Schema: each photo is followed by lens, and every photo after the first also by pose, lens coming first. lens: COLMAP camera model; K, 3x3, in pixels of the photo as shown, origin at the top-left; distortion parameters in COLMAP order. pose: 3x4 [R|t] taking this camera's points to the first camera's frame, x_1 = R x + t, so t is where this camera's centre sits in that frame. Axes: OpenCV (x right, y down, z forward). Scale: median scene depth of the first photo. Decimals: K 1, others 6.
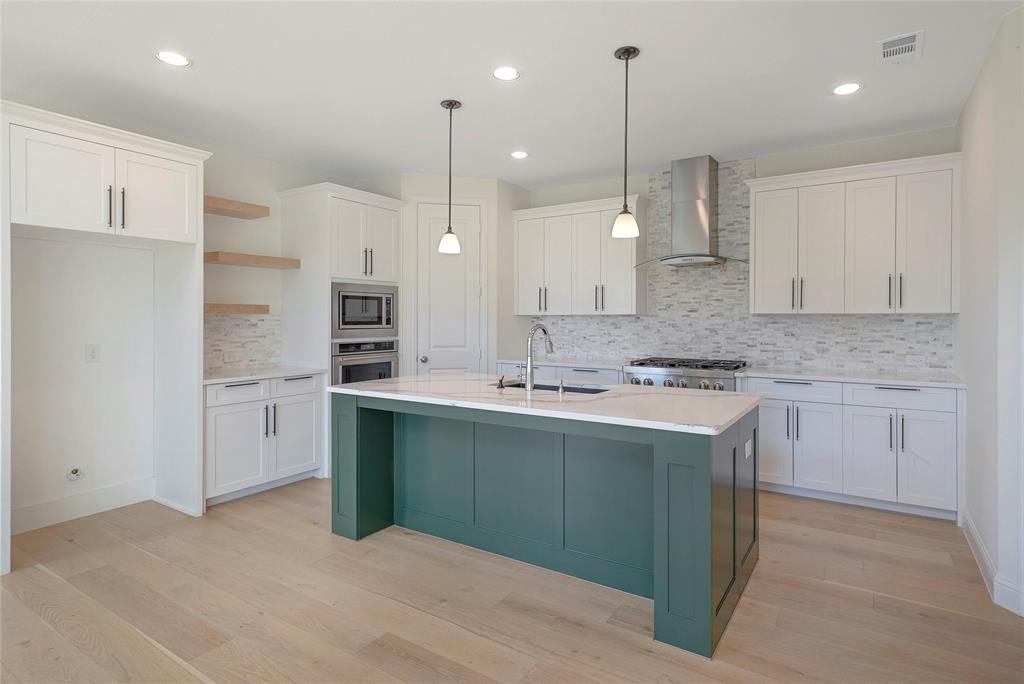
lens RADIAL K [[533.5, 0, 531.3], [0, 533.5, 320.8], [0, 0, 1]] dist [0.003547, -0.002479]
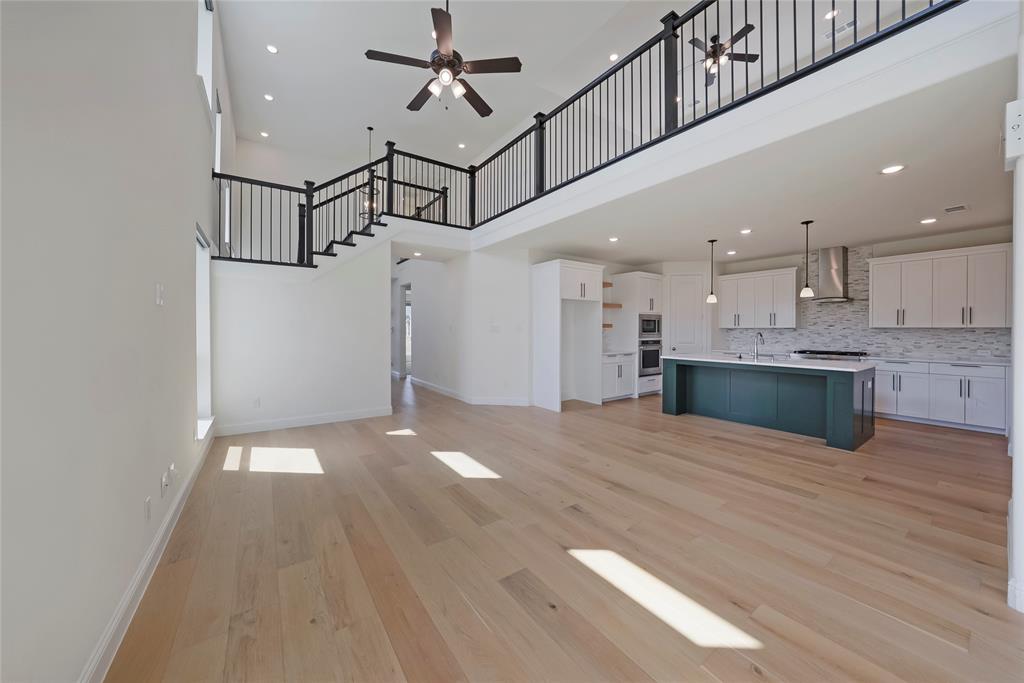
lens RADIAL K [[362.6, 0, 512.8], [0, 362.6, 330.1], [0, 0, 1]] dist [-0.017219, 0.002198]
pose [[0.925856, 0.001985, -0.377871, -0.303927], [-0.002980, 0.999993, -0.002047, 0.003003], [0.377865, 0.003021, 0.925856, -0.700837]]
